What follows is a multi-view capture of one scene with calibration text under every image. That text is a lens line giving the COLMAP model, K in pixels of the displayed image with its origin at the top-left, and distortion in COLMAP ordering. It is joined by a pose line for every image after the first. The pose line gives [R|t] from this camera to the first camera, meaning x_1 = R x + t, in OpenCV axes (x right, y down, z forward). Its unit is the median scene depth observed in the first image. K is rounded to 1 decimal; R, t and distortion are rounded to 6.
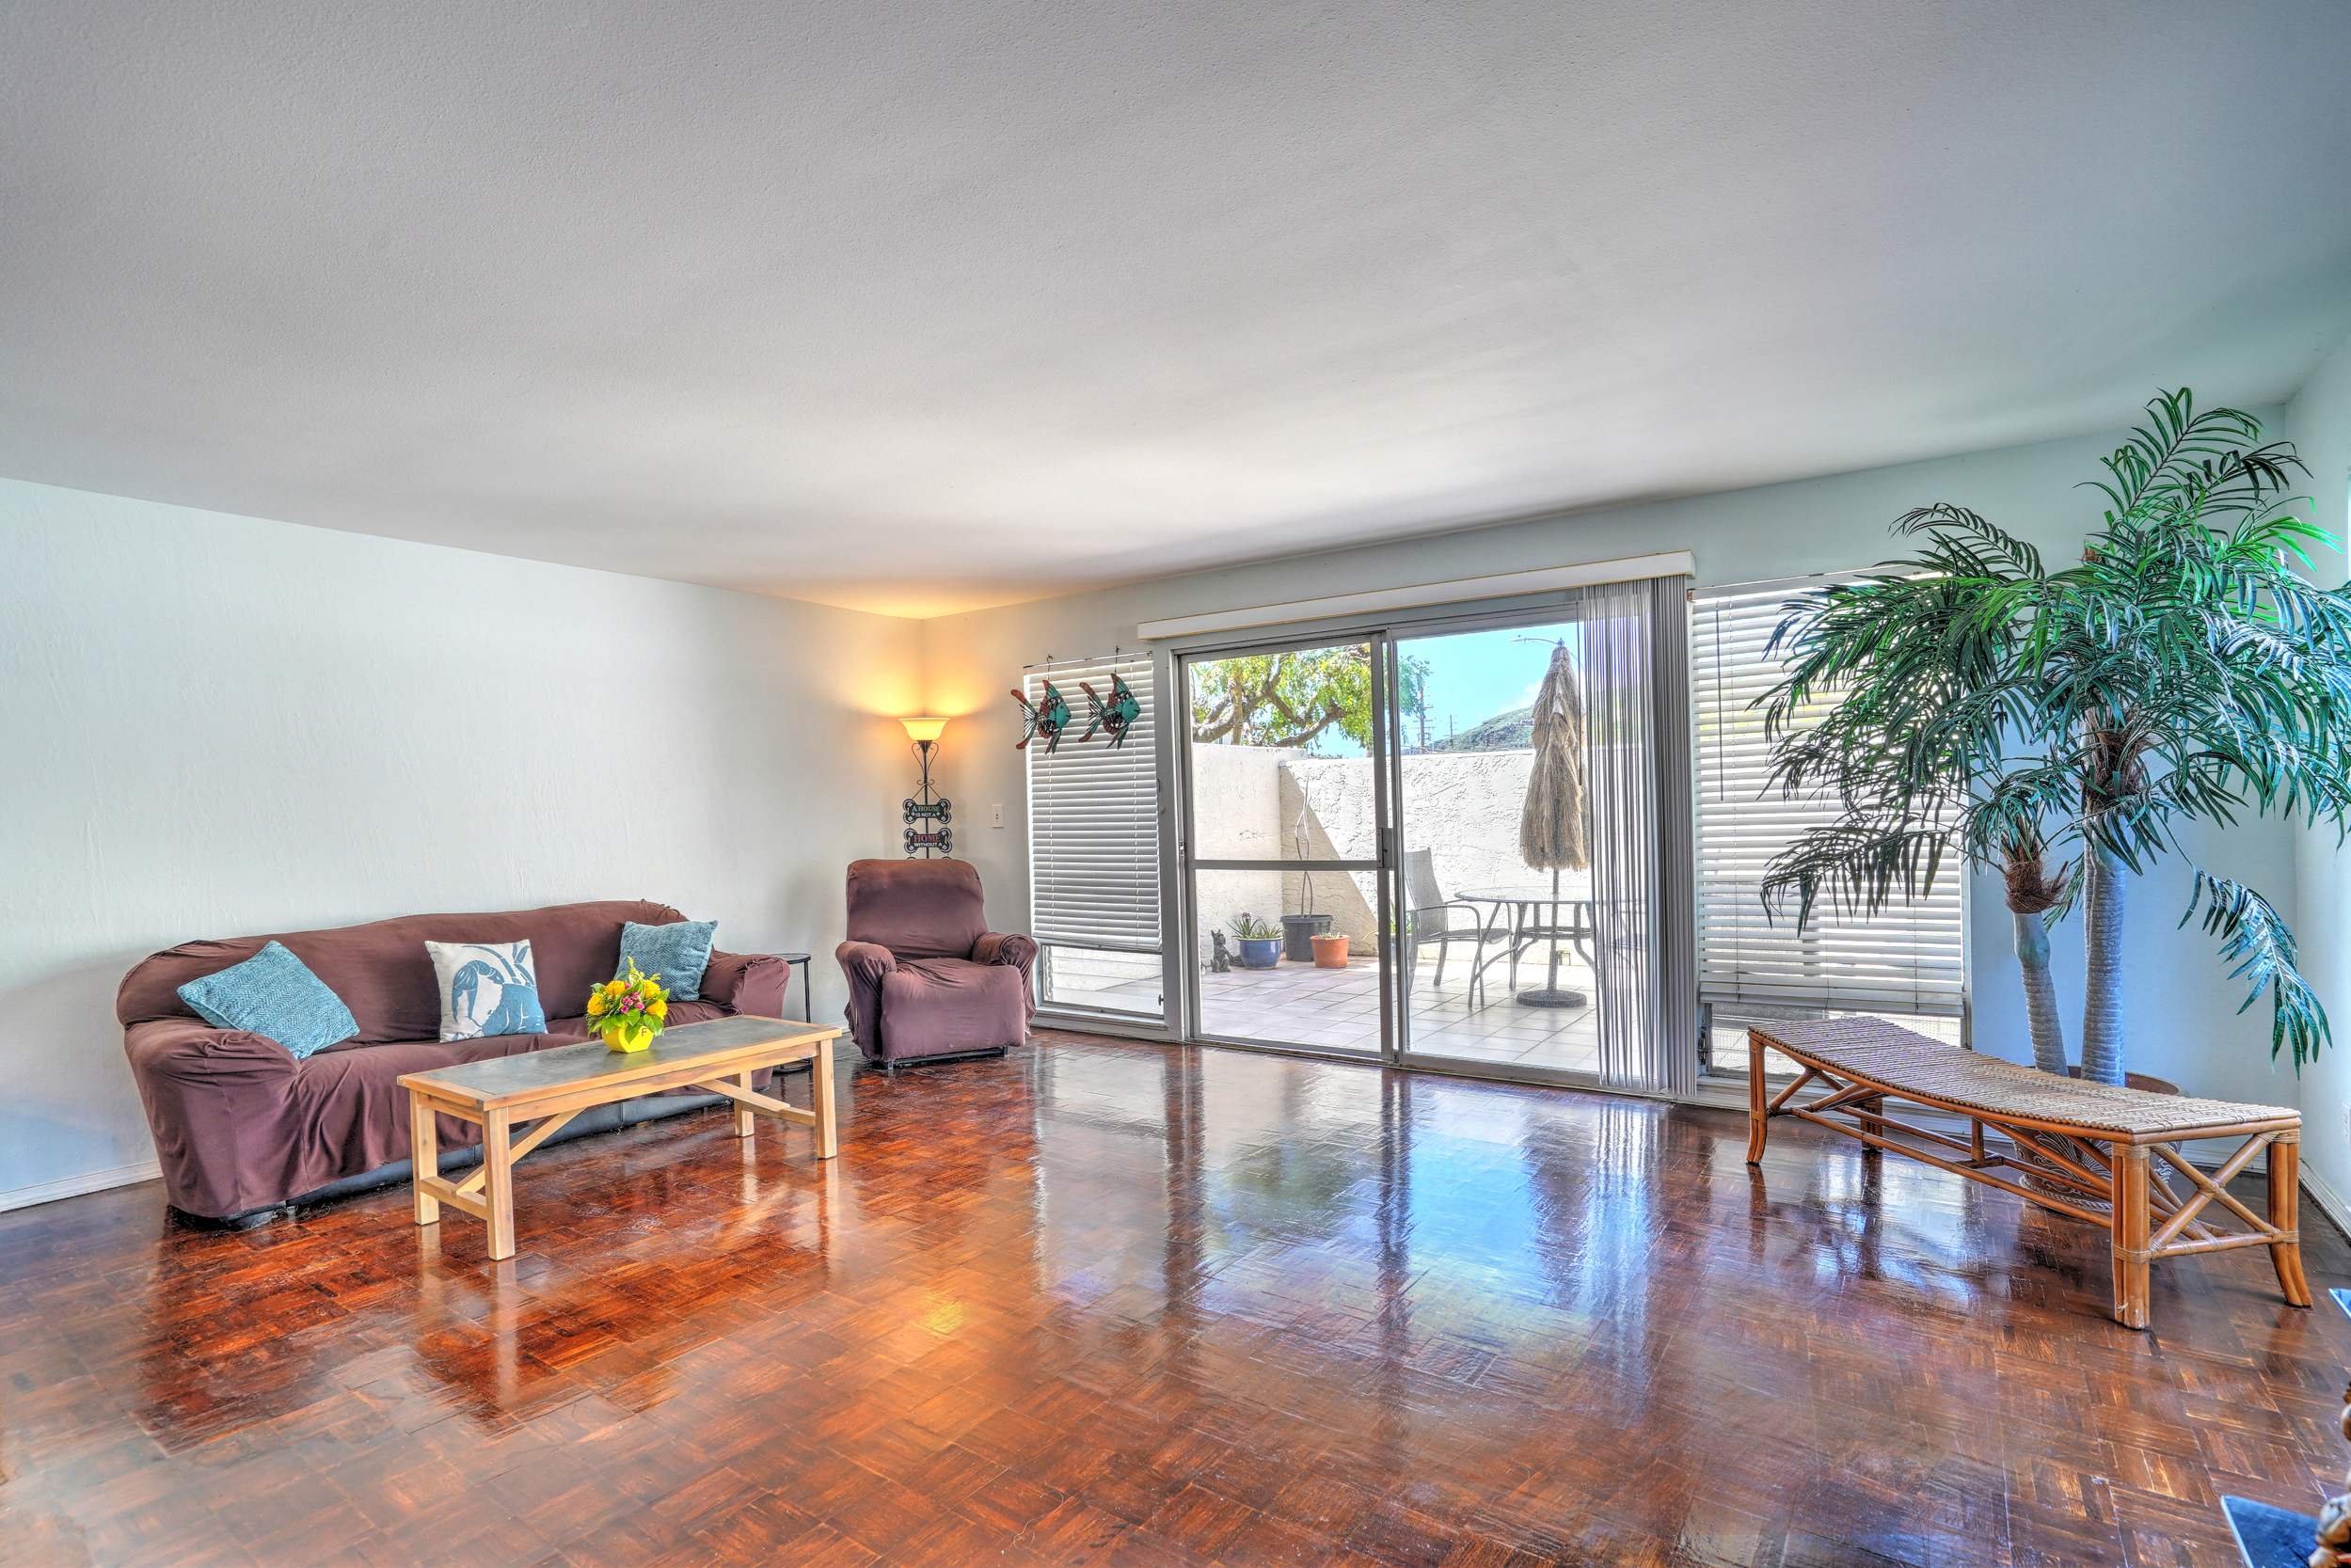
lens RADIAL K [[1124.8, 0, 1169.0], [0, 1124.8, 807.3], [0, 0, 1]] dist [-0.049936, 0.021662]
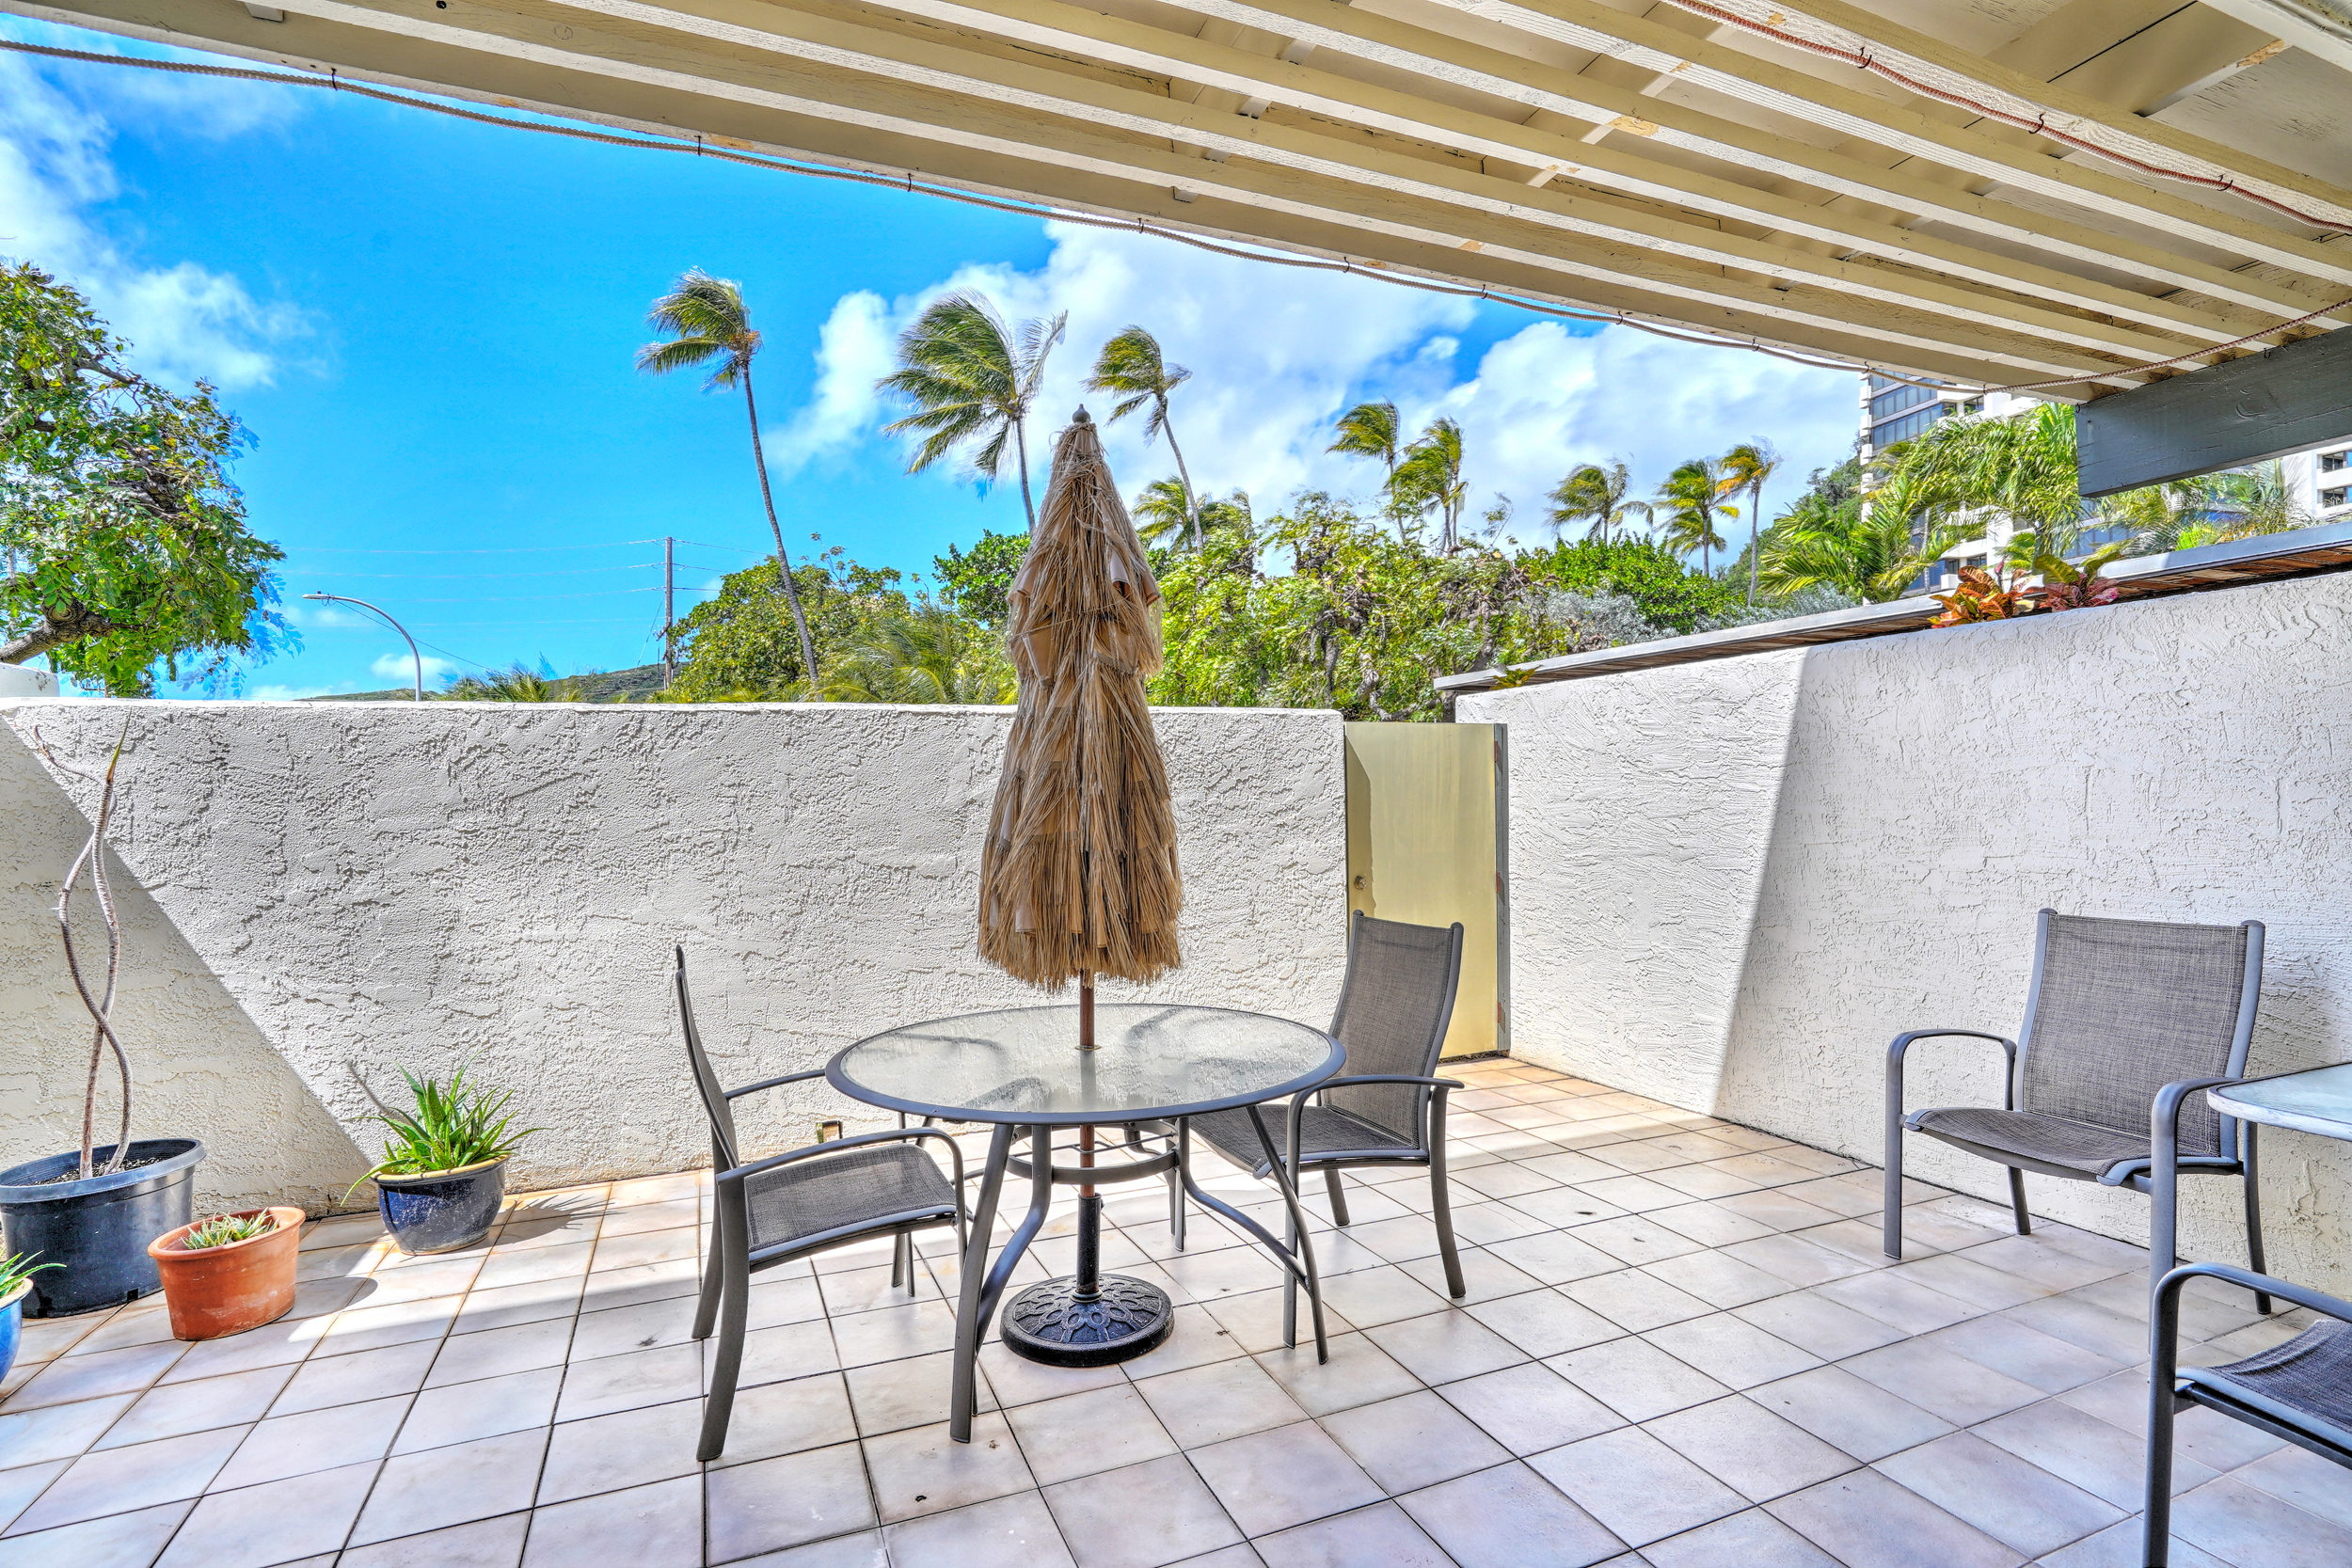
lens RADIAL K [[1125.3, 0, 1169.4], [0, 1125.3, 807.3], [0, 0, 1]] dist [-0.049936, 0.021662]
pose [[0.536101, -0.001802, 0.844152, 0.021100], [0.001217, 0.999998, 0.001362, -0.008427], [-0.844153, 0.000297, 0.536102, 0.592908]]
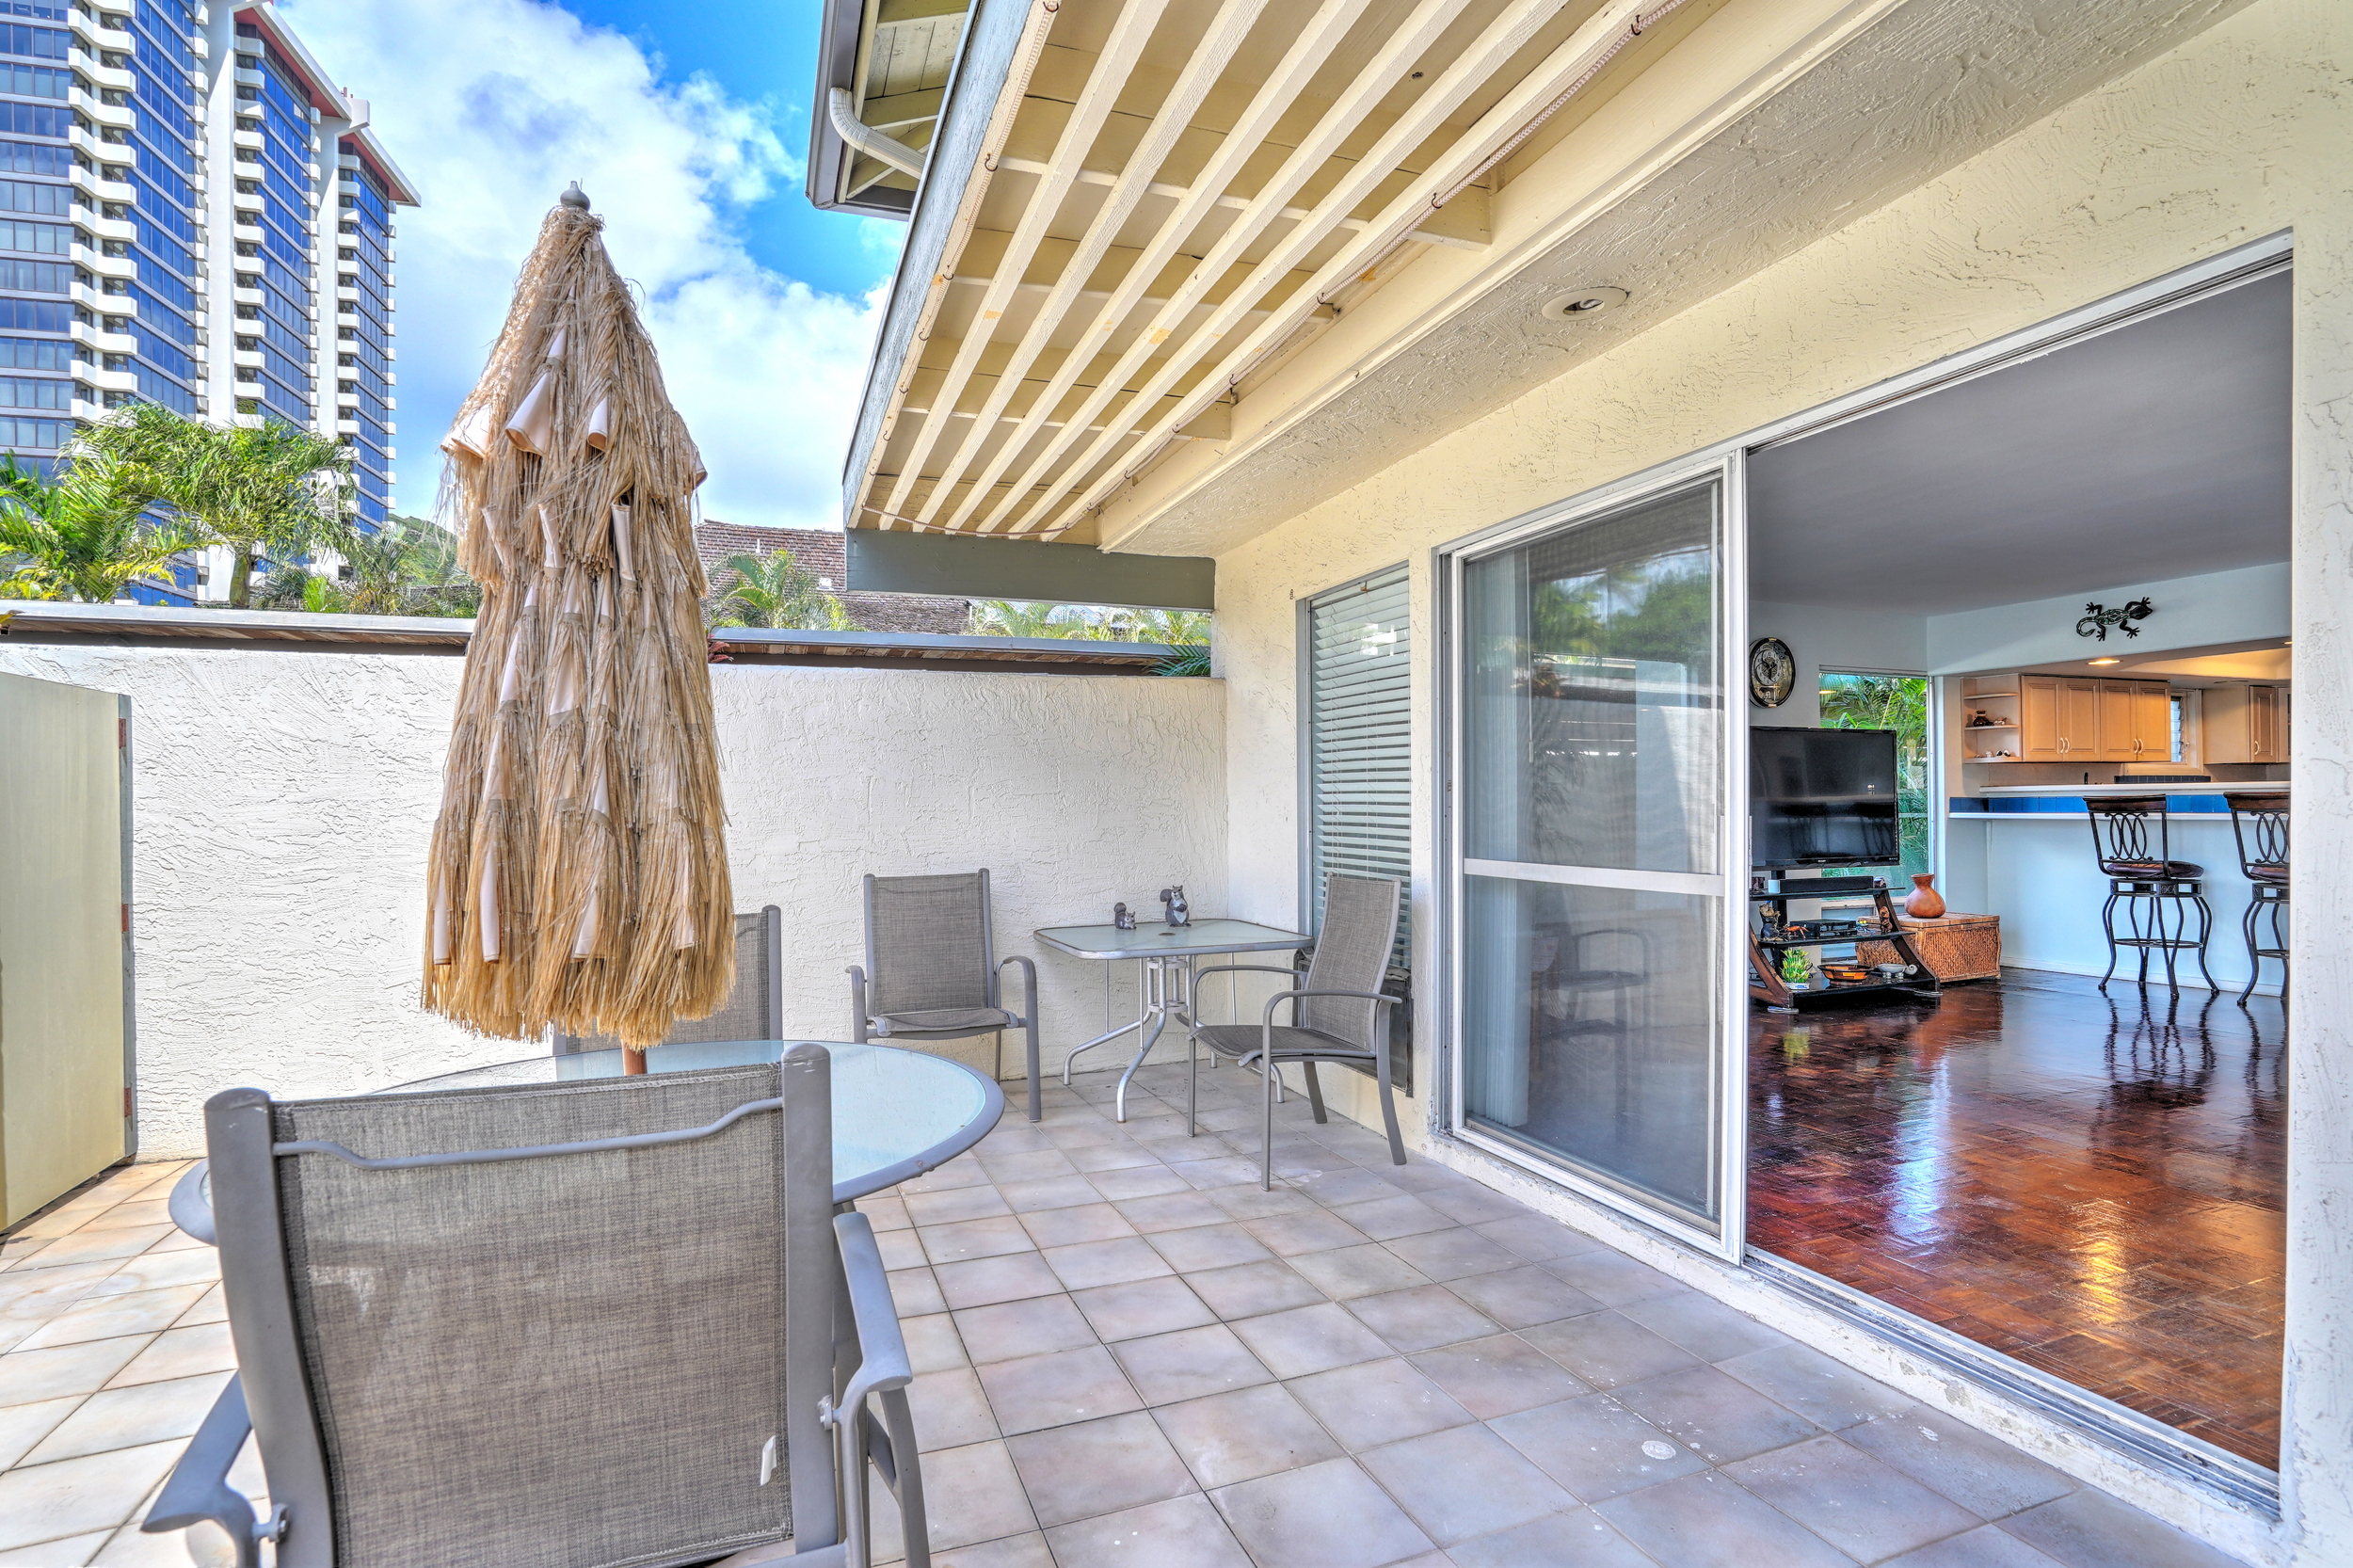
lens RADIAL K [[1125.9, 0, 1169.9], [0, 1125.9, 807.3], [0, 0, 1]] dist [-0.049936, 0.021662]
pose [[-0.818374, 0.025524, 0.574119, 0.057927], [0.018452, 0.999665, -0.018141, 0.006632], [-0.574390, -0.004253, -0.818571, 0.897742]]
